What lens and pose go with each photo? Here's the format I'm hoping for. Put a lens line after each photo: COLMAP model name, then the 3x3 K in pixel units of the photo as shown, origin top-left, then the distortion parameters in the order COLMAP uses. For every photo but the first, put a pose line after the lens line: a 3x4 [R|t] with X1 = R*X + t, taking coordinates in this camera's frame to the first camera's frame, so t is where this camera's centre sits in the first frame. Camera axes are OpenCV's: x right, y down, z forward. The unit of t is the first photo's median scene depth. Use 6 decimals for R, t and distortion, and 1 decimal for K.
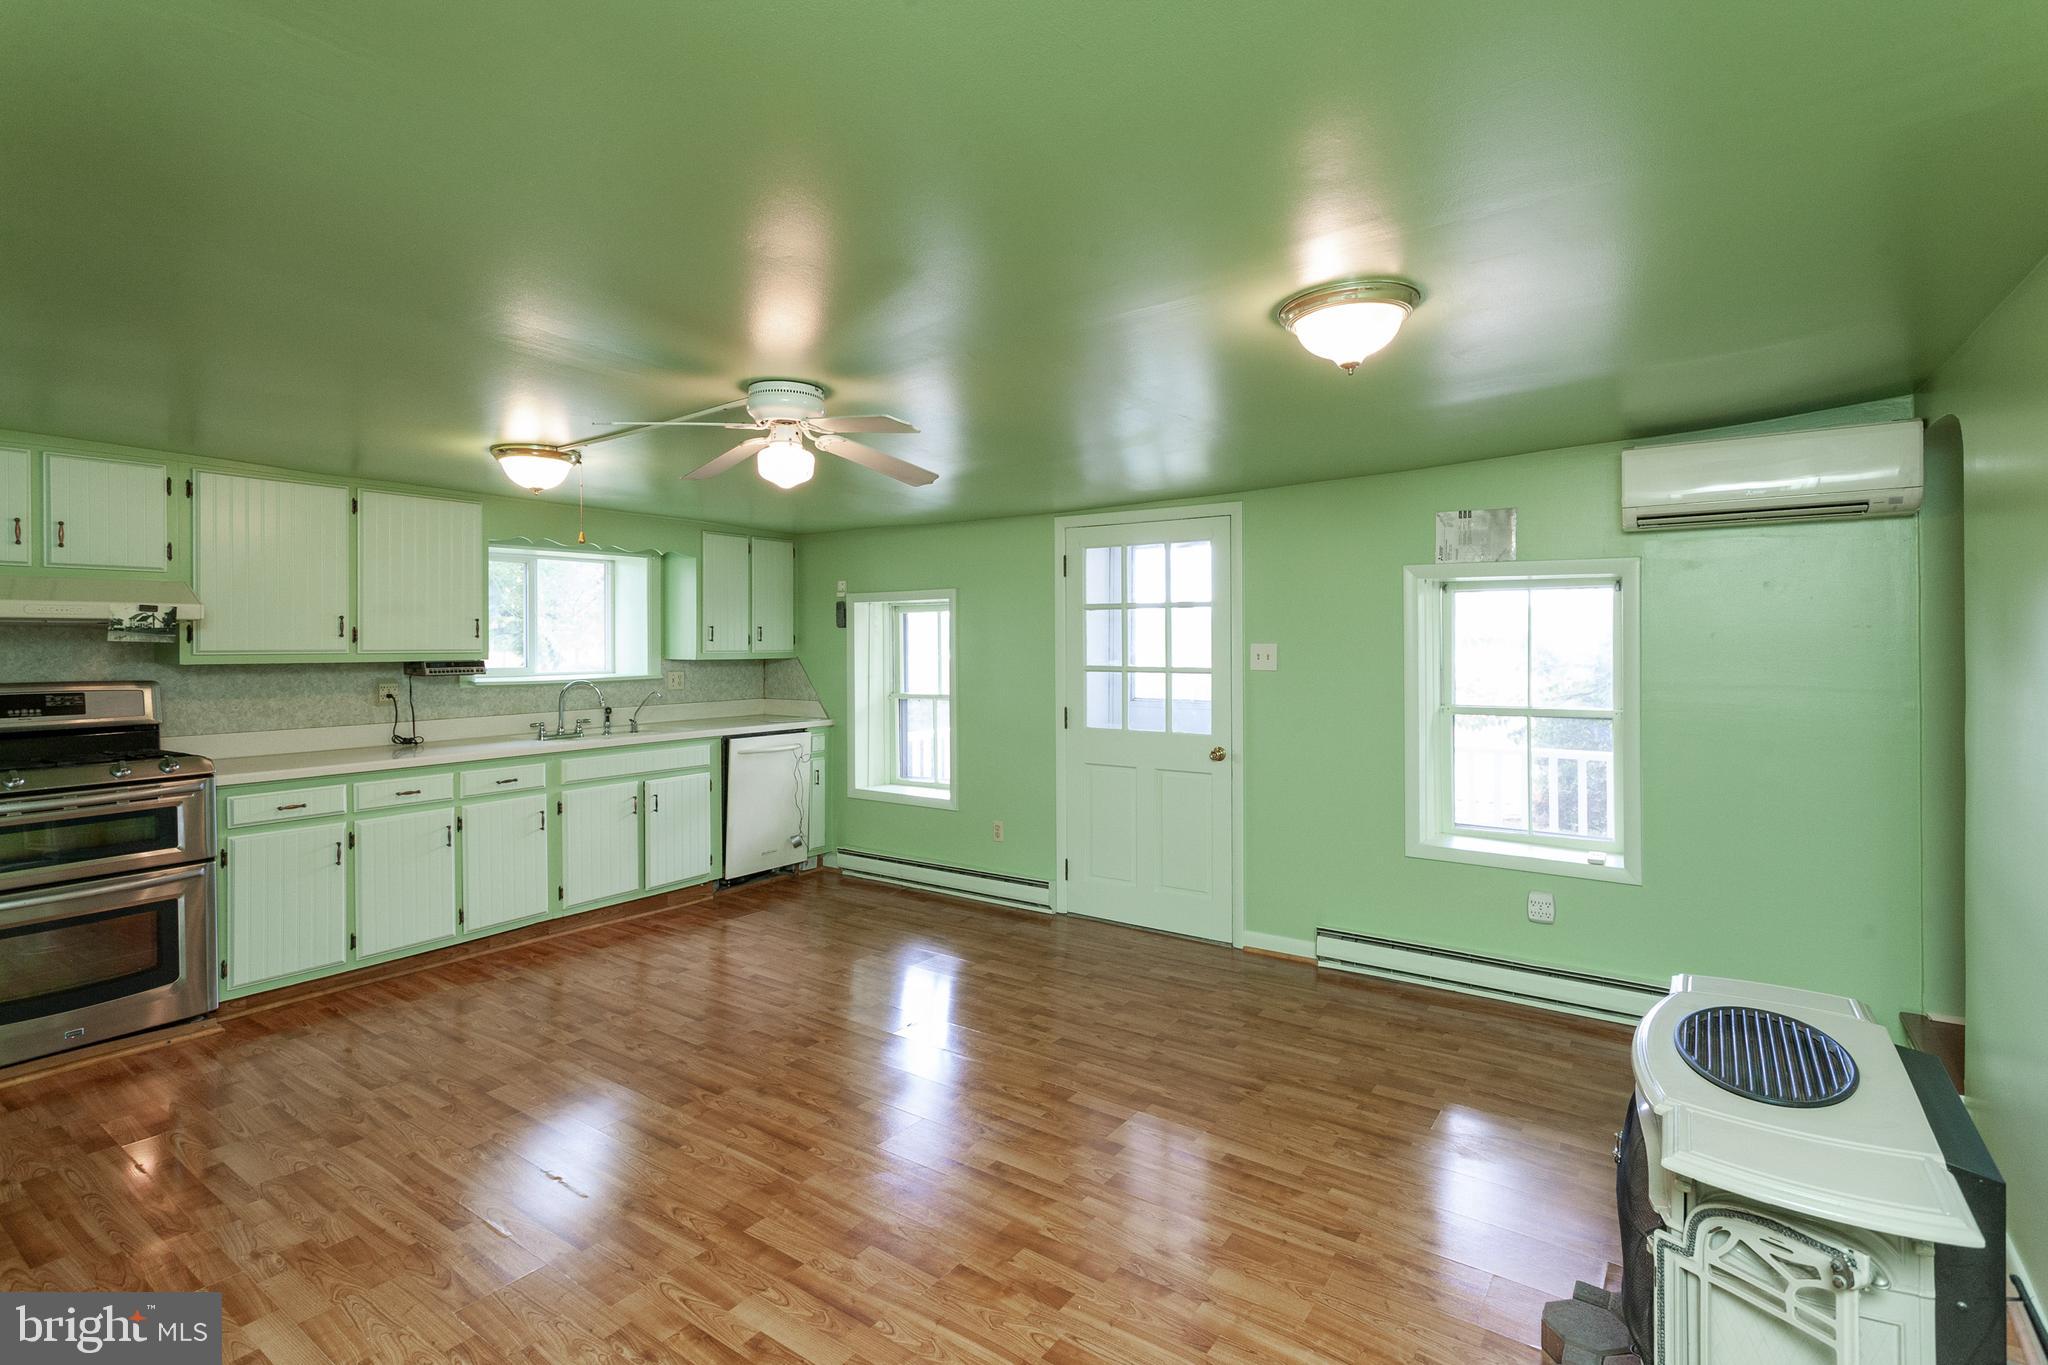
lens RADIAL K [[990.5, 0, 1027.7], [0, 990.5, 645.3], [0, 0, 1]] dist [0.001025, 0.001389]
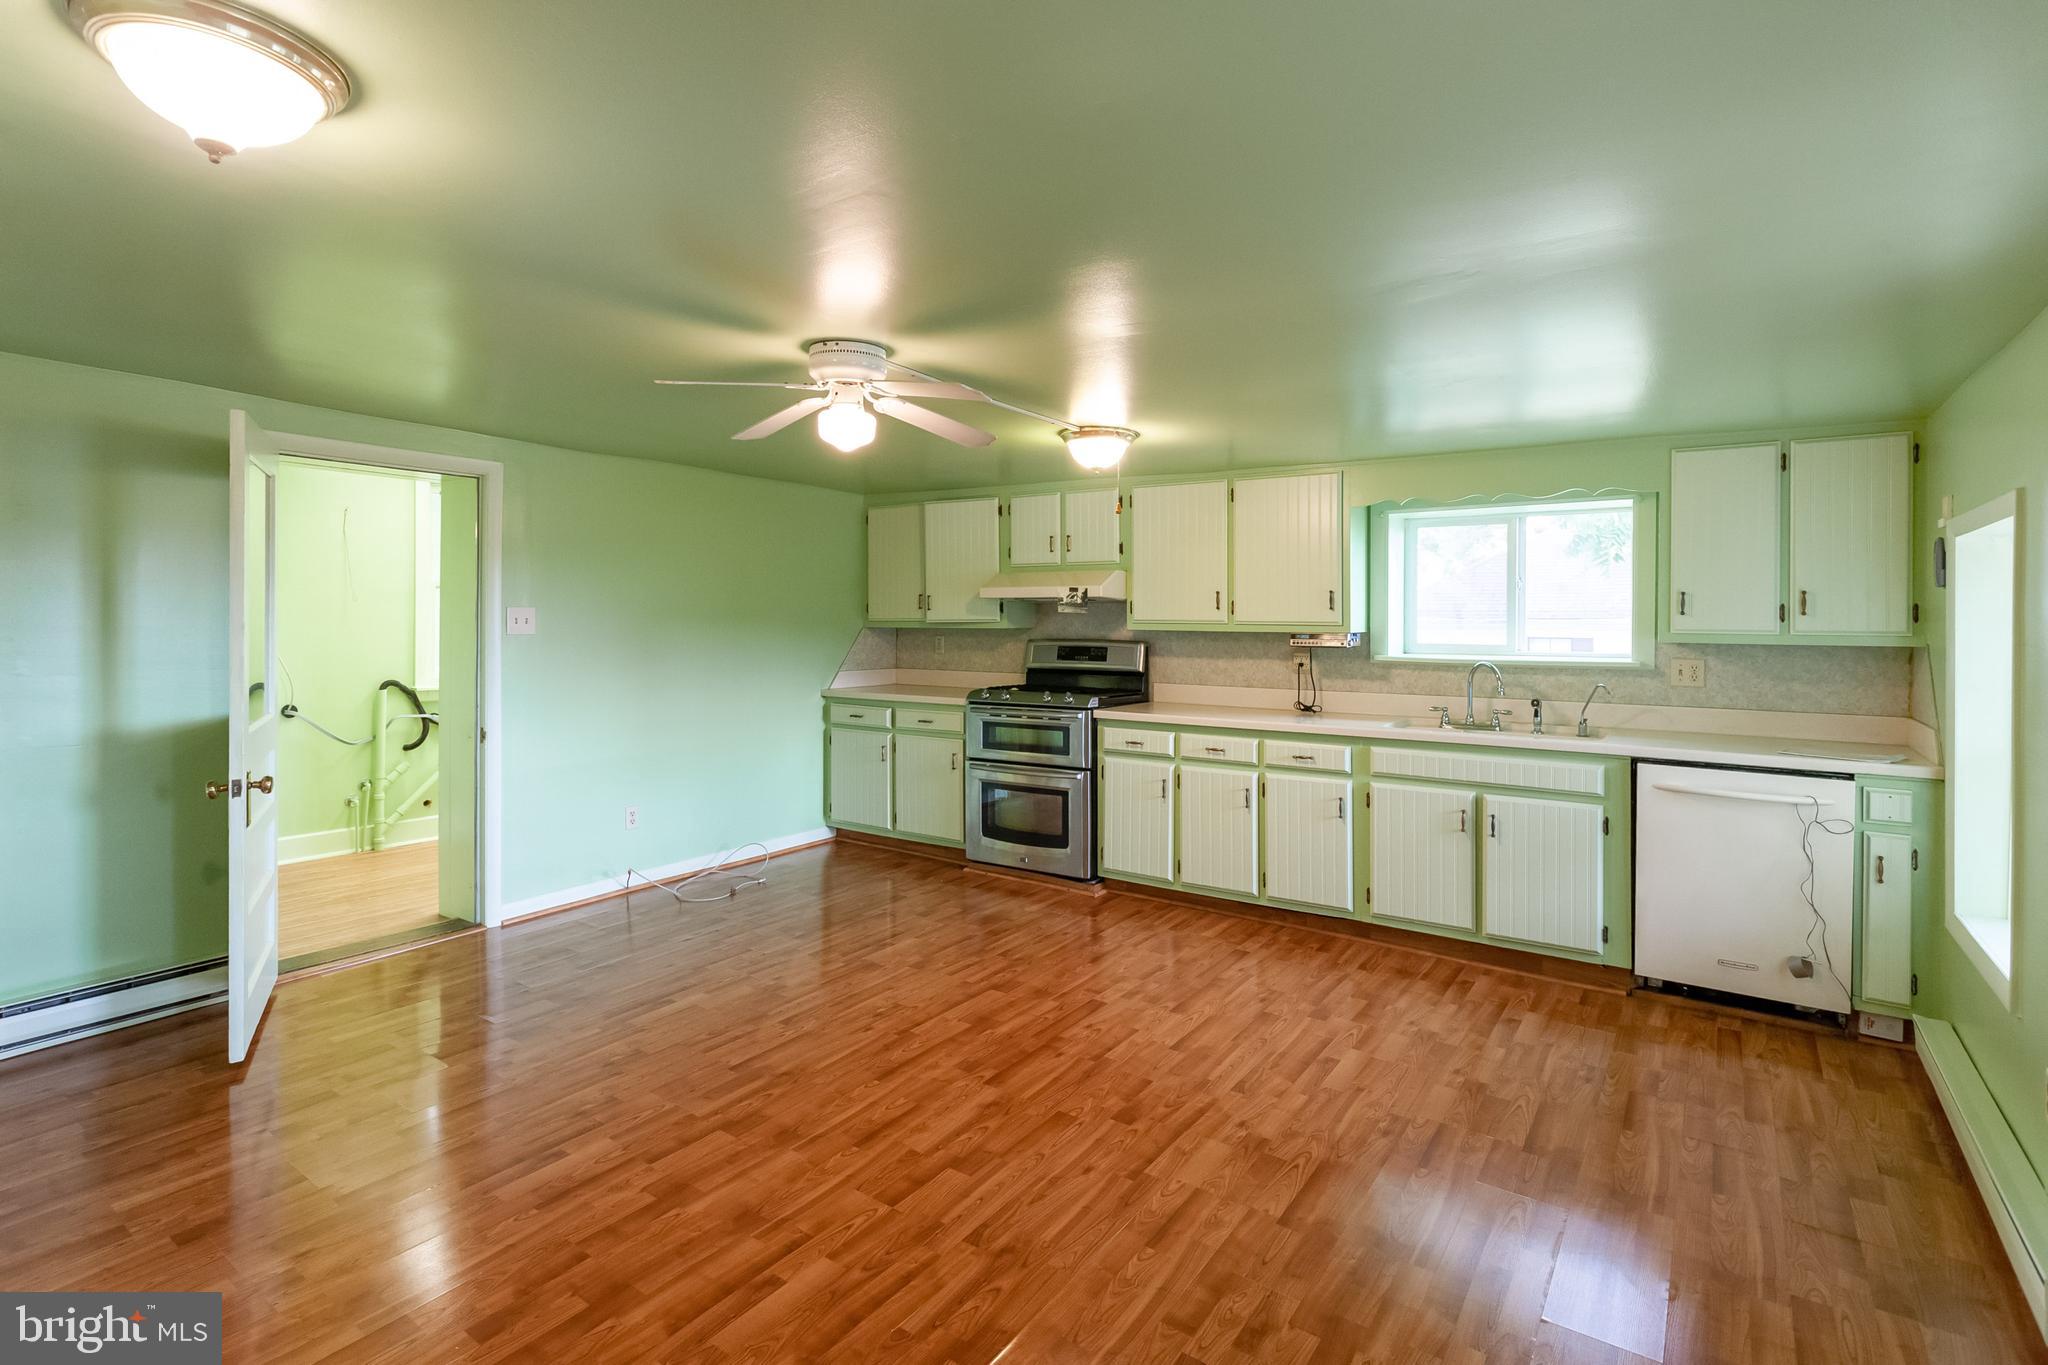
lens RADIAL K [[990.5, 0, 1000.9], [0, 990.5, 623.3], [0, 0, 1]] dist [0.001025, 0.001389]
pose [[-0.020082, 0.008398, -0.999763, 0.466560], [-0.009694, 0.999916, 0.008594, 0.000527], [0.999751, 0.009864, -0.019999, 0.751408]]
